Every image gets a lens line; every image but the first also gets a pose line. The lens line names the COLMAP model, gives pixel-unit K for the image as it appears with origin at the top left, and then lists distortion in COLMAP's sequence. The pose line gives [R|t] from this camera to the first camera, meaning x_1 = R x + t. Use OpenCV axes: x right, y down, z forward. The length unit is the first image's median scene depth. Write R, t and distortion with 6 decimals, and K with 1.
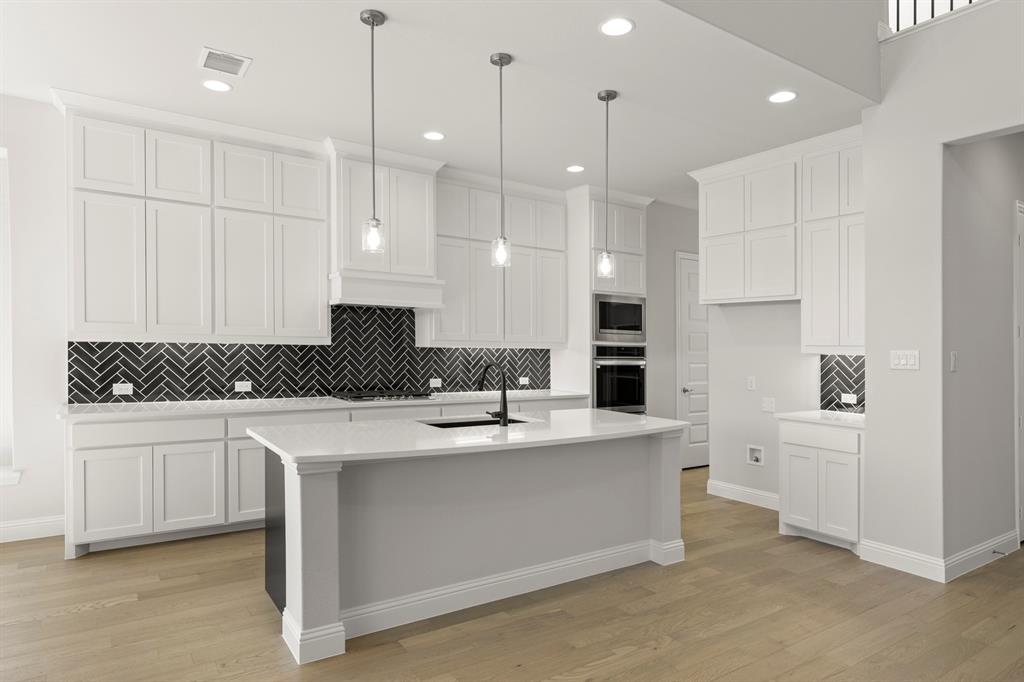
lens RADIAL K [[610.0, 0, 512.0], [0, 610.0, 341.0], [0, 0, 1]] dist [0.001475, 0.001198]
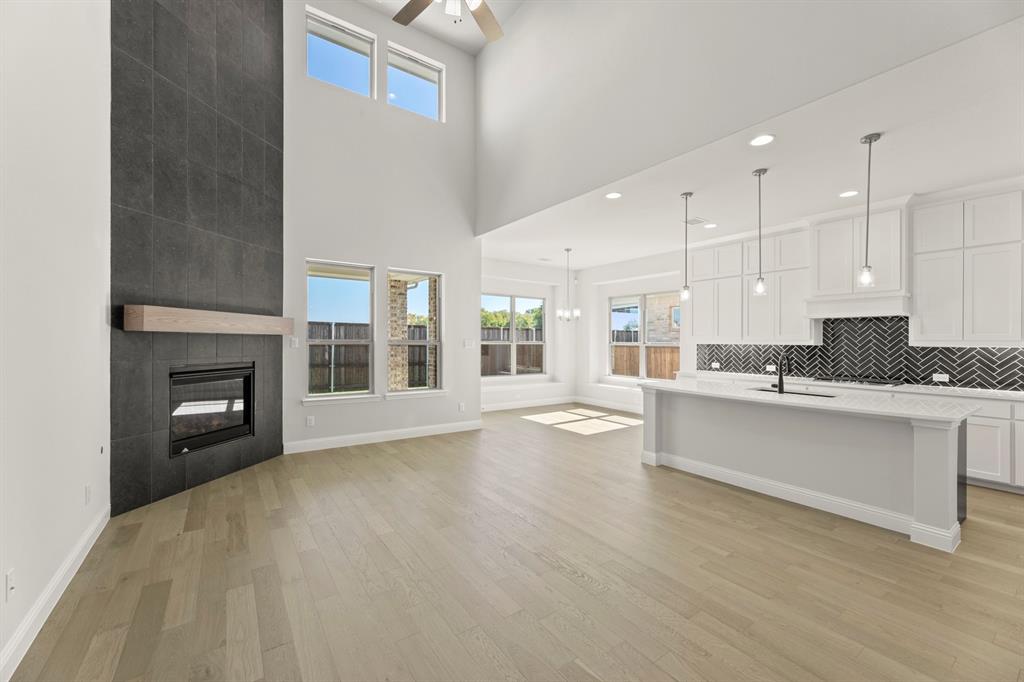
lens RADIAL K [[415.3, 0, 516.2], [0, 415.3, 344.8], [0, 0, 1]] dist [-0.000517, -0.000050]
pose [[0.029613, -0.008813, -0.999523, 0.761439], [0.000644, 0.999961, -0.008798, 0.015140], [0.999561, -0.000383, 0.029618, 0.204909]]
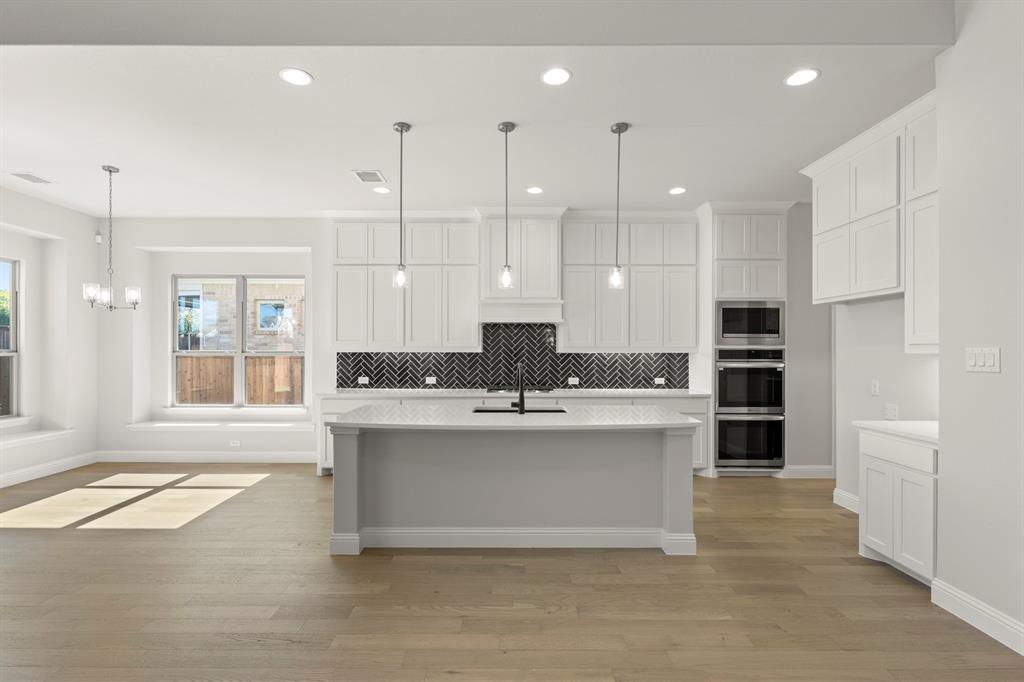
lens RADIAL K [[479.9, 0, 510.4], [0, 479.9, 346.9], [0, 0, 1]] dist [0.001046, 0.000005]
pose [[0.830323, -0.021017, -0.556886, 0.384143], [0.017677, 0.999779, -0.011376, 0.008173], [0.557002, -0.000399, 0.830511, 0.118173]]
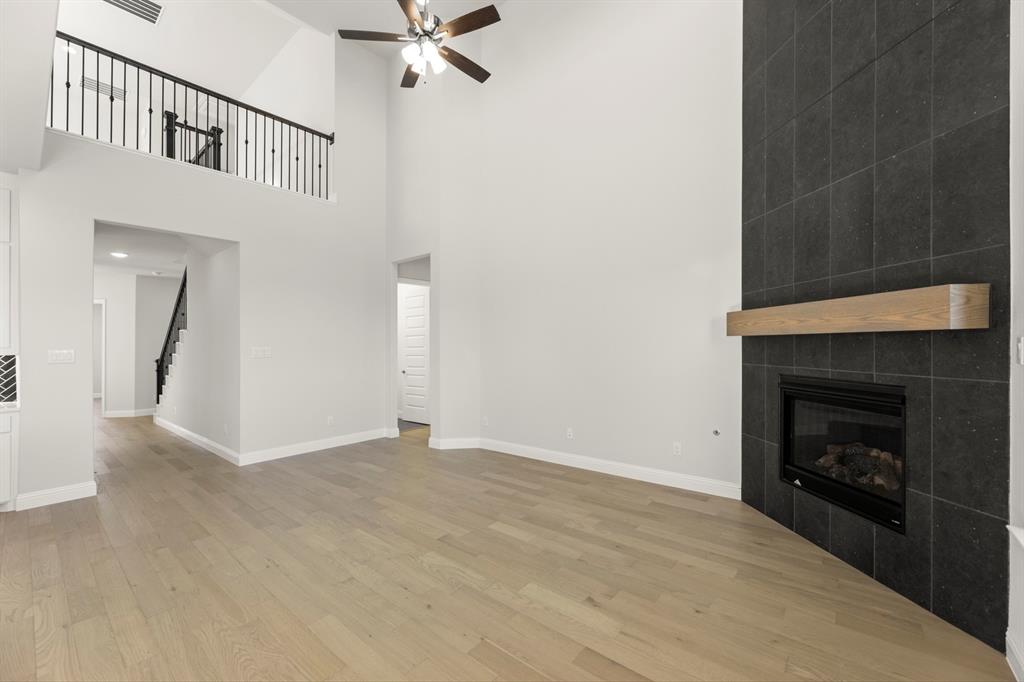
lens RADIAL K [[415.3, 0, 516.2], [0, 415.3, 344.8], [0, 0, 1]] dist [-0.000517, -0.000050]
pose [[-0.286372, -0.010551, 0.958060, -0.467042], [-0.000410, 0.999941, 0.010890, -0.006685], [-0.958118, 0.002726, -0.286360, 0.187890]]
